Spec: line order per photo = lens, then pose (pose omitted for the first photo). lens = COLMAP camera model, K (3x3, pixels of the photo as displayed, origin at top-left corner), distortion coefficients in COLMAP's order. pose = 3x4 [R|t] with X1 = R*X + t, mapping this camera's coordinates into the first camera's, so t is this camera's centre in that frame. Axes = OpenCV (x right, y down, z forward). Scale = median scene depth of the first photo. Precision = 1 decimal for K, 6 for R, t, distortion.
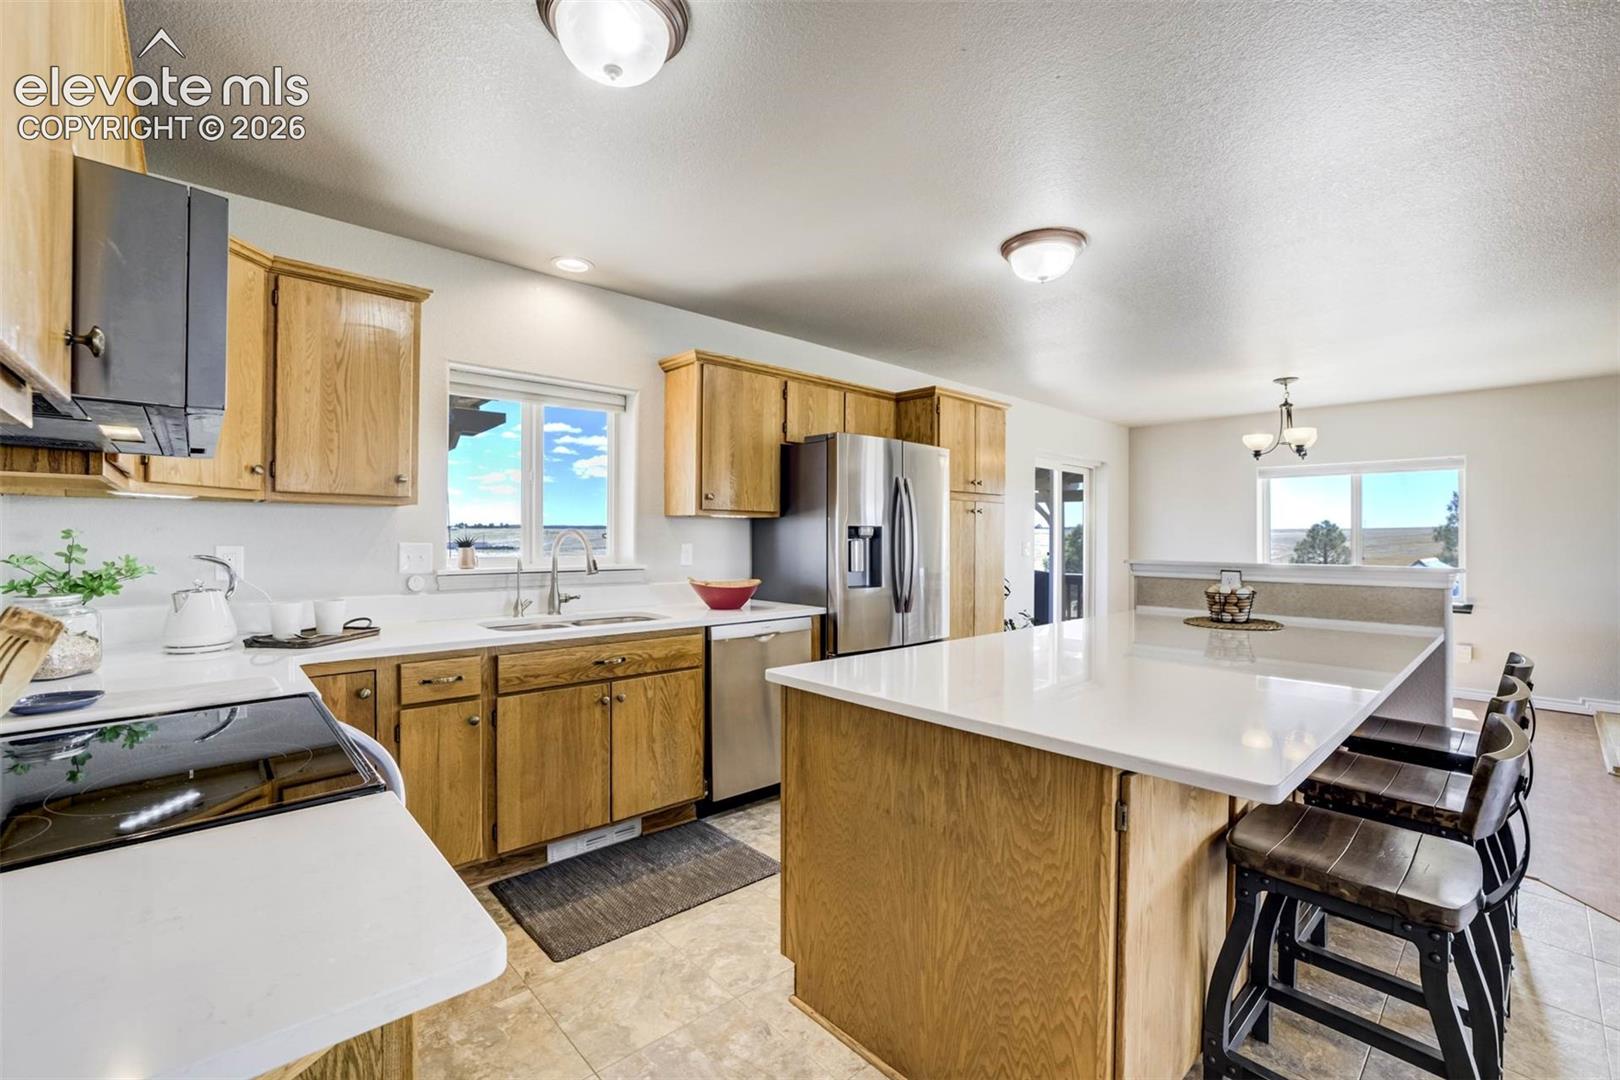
lens RADIAL K [[676.9, 0, 810.0], [0, 676.9, 540.0], [0, 0, 1]] dist [0.000593, 0.000125]
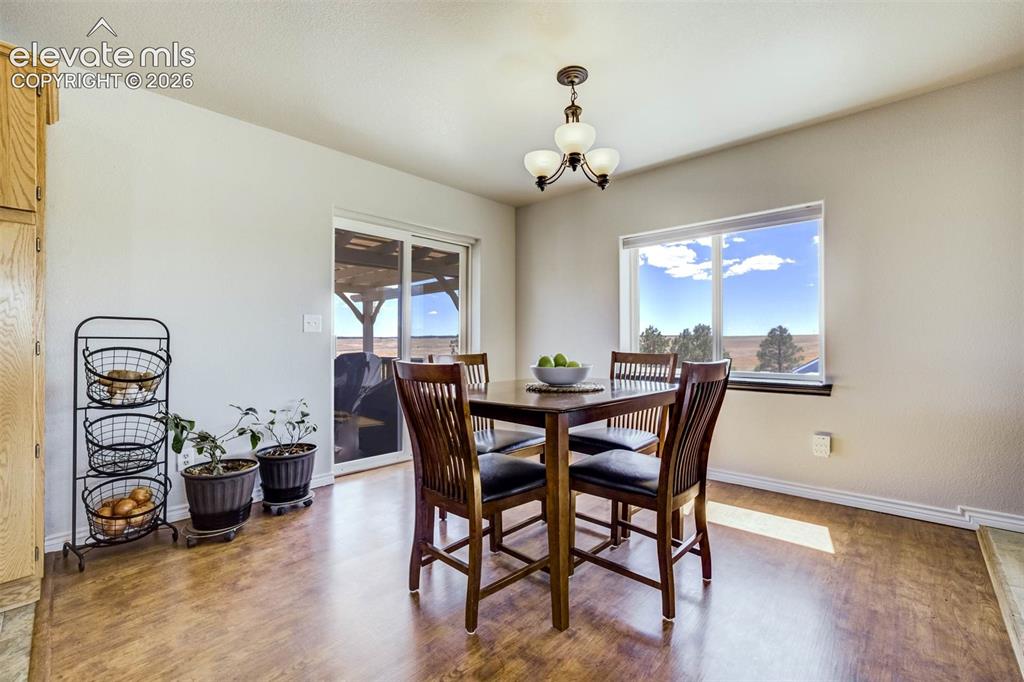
lens RADIAL K [[440.9, 0, 512.0], [0, 440.9, 341.0], [0, 0, 1]] dist [0.000797, 0.000022]
pose [[0.996191, -0.012968, 0.086223, 0.548215], [0.013974, 0.999841, -0.011077, 0.043787], [-0.086065, 0.012240, 0.996214, 0.502603]]
